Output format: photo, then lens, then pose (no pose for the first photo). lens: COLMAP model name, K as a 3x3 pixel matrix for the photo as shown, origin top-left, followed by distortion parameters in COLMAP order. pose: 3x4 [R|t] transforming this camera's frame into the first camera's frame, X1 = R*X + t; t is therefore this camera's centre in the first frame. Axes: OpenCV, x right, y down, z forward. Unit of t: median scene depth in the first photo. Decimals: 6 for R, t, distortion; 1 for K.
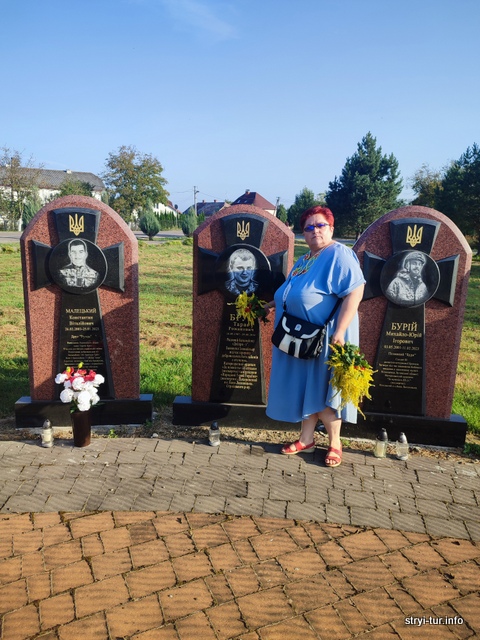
lens RADIAL K [[456.6, 0, 239.6], [0, 456.6, 324.3], [0, 0, 1]] dist [0.007512, -0.005448]
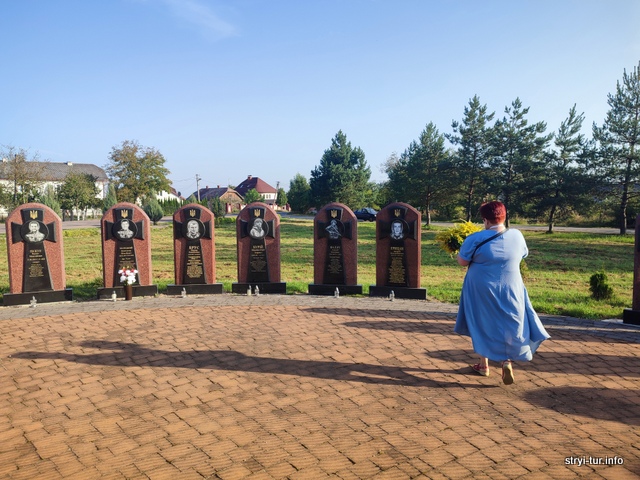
lens RADIAL K [[443.4, 0, 320.0], [0, 443.4, 240.0], [0, 0, 1]] dist [0.004392, -0.002493]
pose [[0.985133, -0.049618, 0.164475, 0.020399], [0.071932, 0.988554, -0.132616, 0.022594], [-0.156012, 0.142476, 0.977426, -0.106050]]
